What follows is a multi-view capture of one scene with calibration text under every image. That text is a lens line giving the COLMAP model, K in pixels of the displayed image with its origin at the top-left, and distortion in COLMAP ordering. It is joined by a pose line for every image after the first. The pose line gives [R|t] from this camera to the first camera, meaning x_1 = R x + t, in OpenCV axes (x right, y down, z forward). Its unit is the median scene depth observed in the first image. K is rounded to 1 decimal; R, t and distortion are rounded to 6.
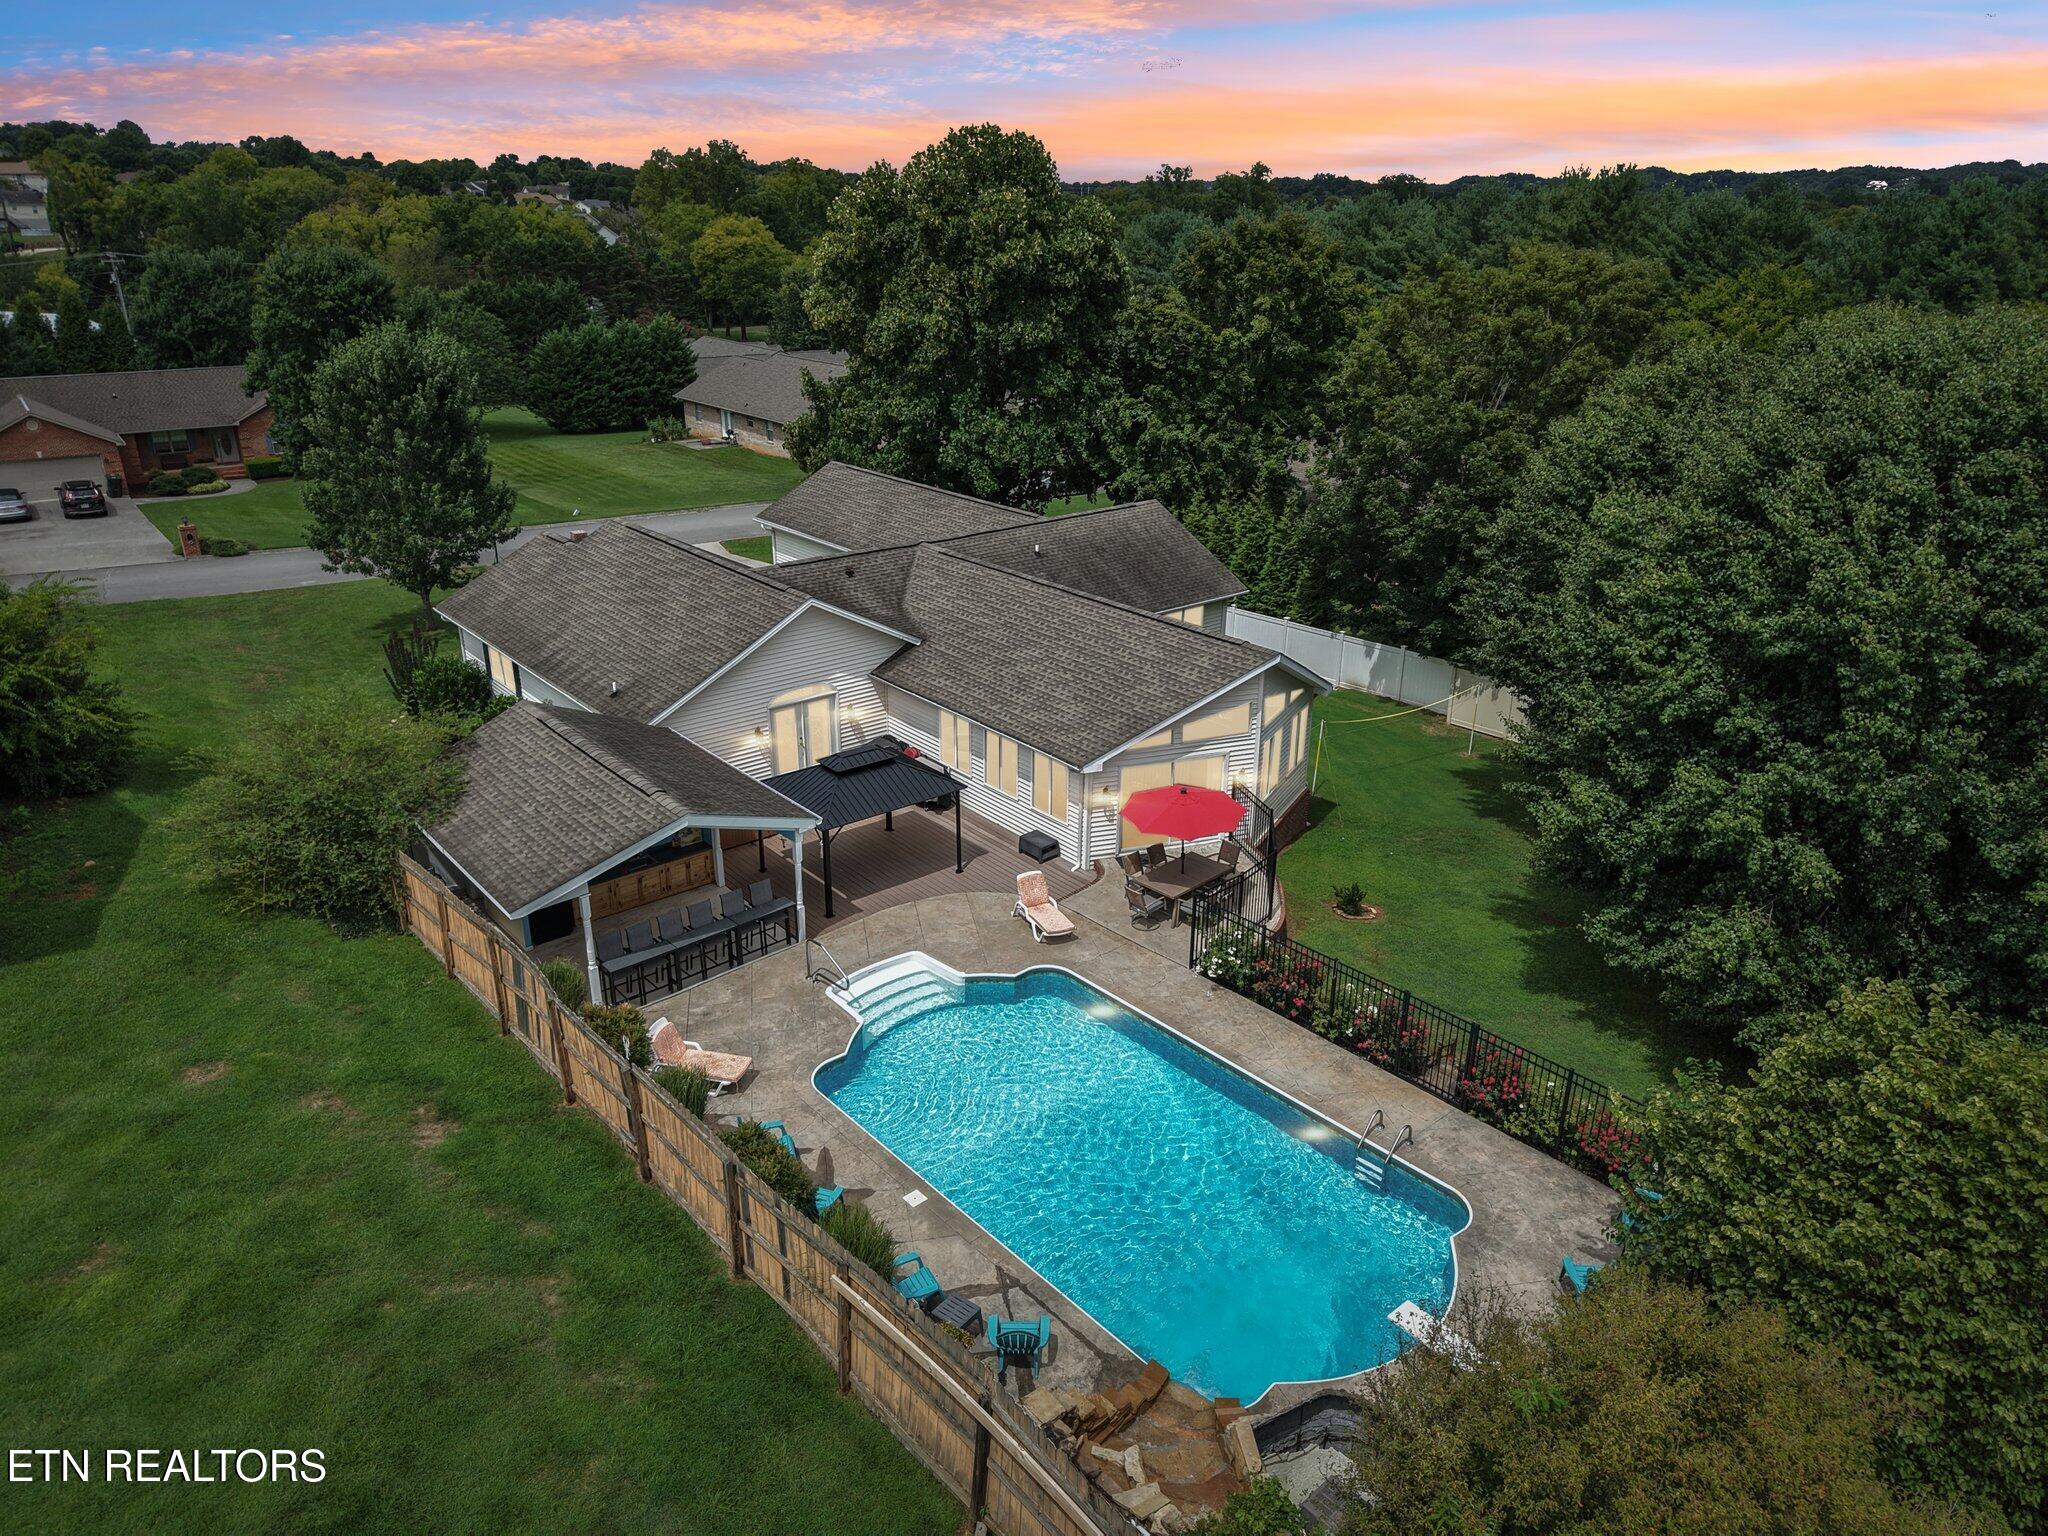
lens RADIAL K [[1393.0, 0, 1024.0], [0, 1393.0, 768.0], [0, 0, 1]] dist [0.033218, 0.000011]
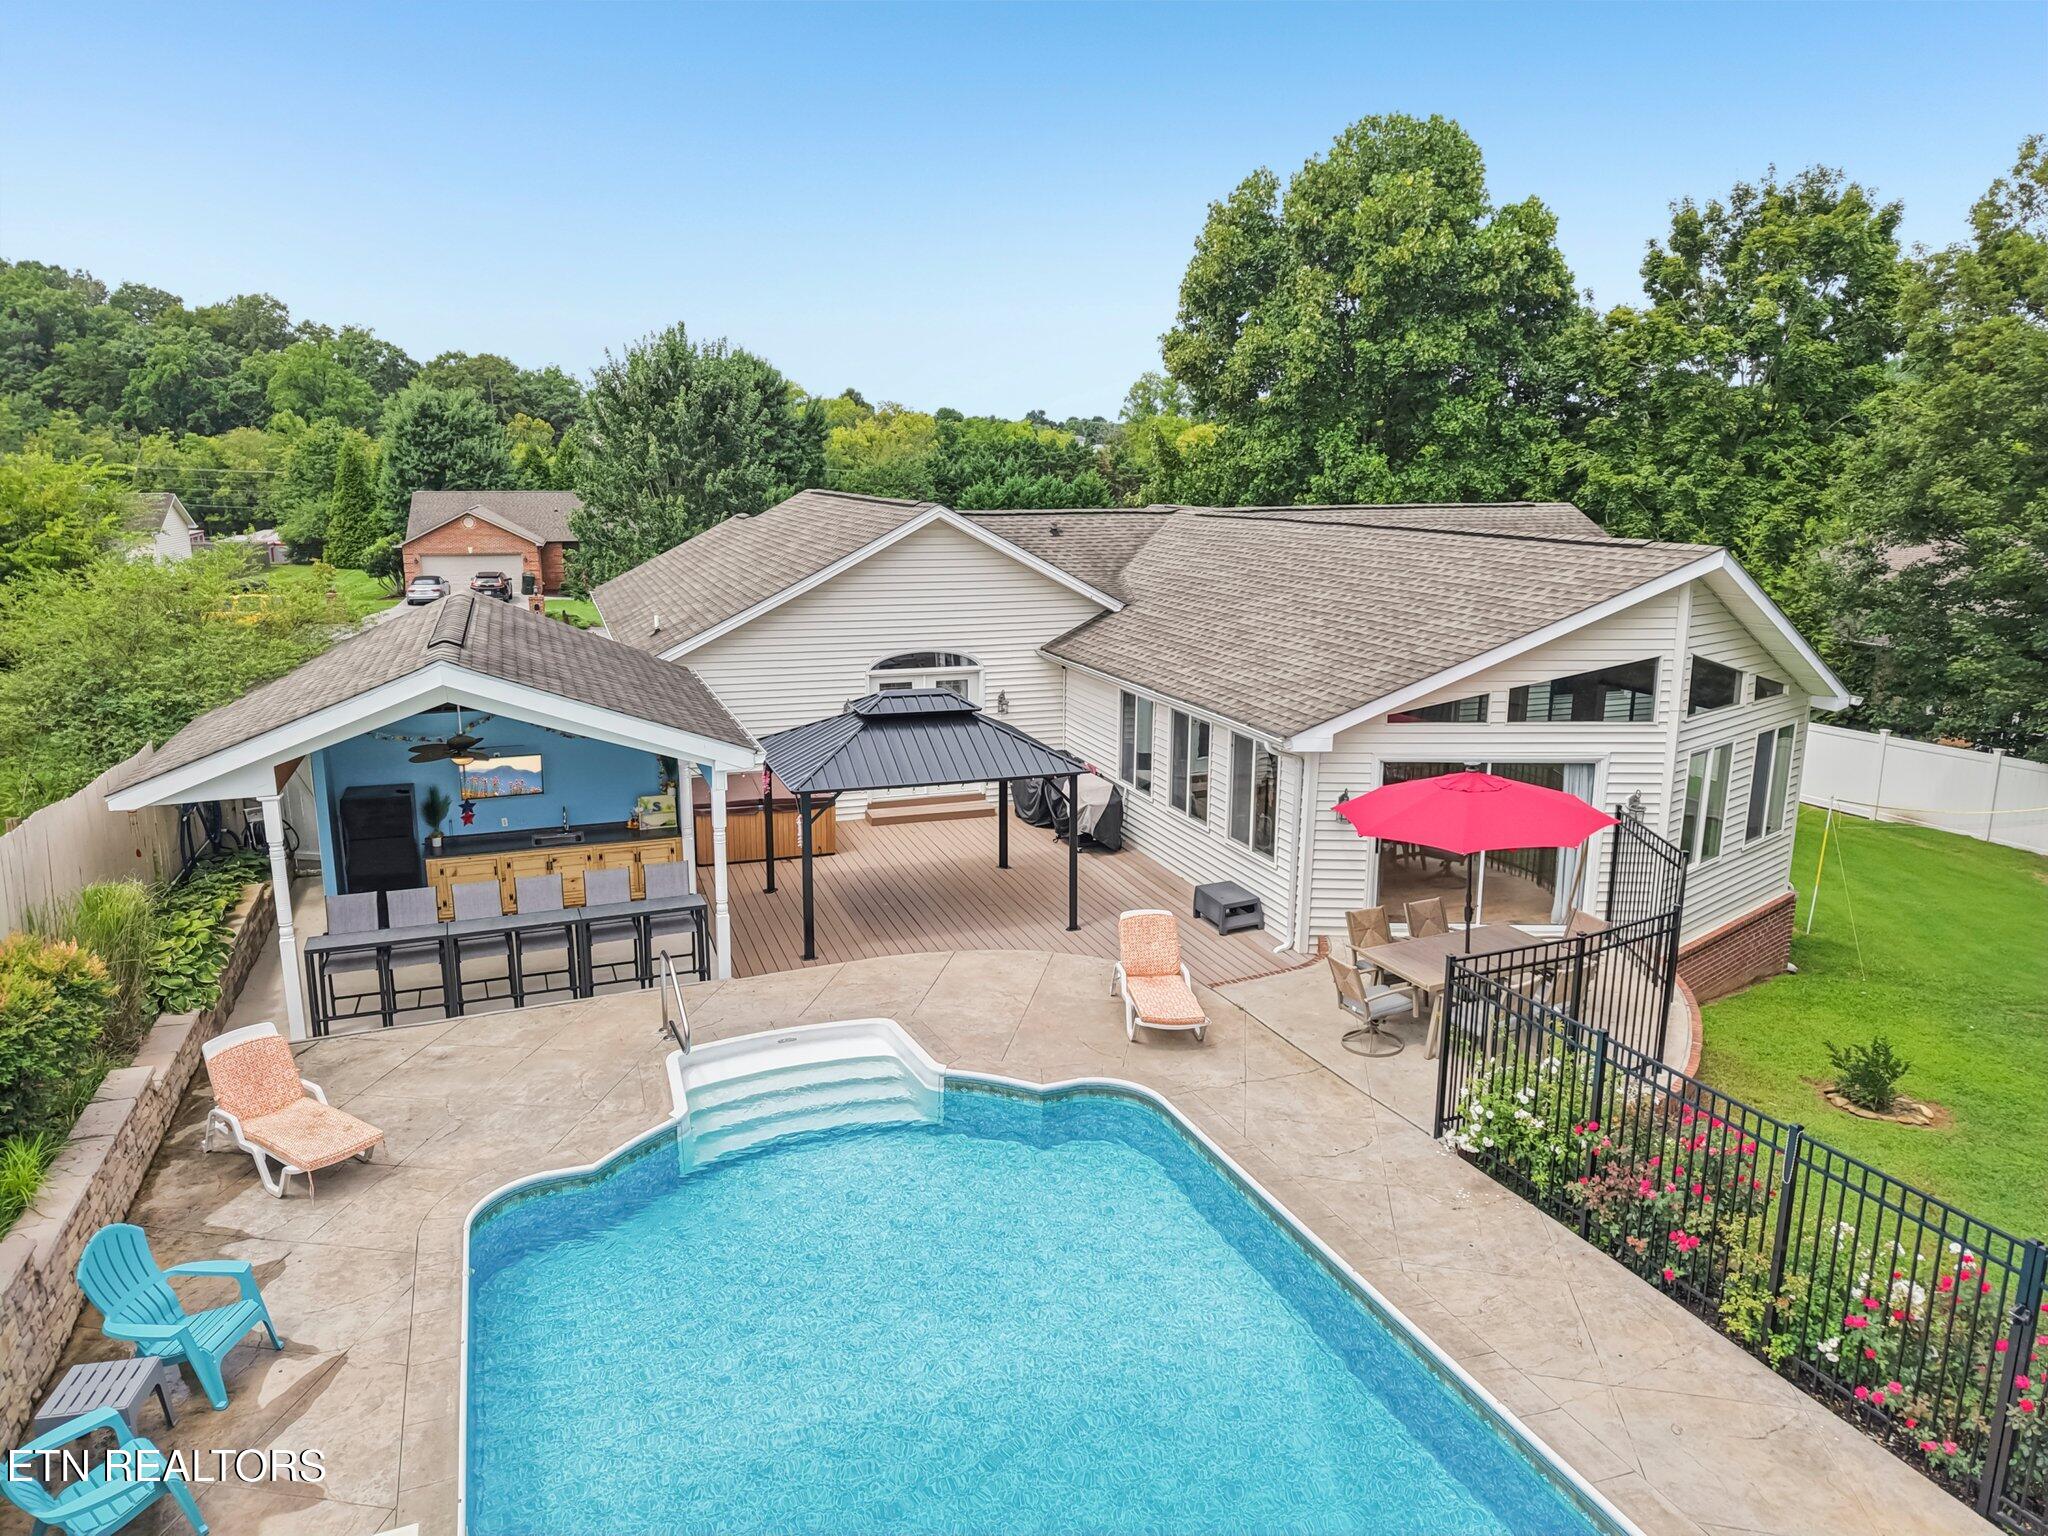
lens RADIAL K [[1374.0, 0, 1024.0], [0, 1374.0, 768.0], [0, 0, 1]] dist [-0.001848, 0.003405]
pose [[0.936573, 0.070061, -0.343399, 0.126203], [-0.131594, 0.978423, -0.159284, 0.106286], [0.324830, 0.194370, 0.925584, 0.489924]]
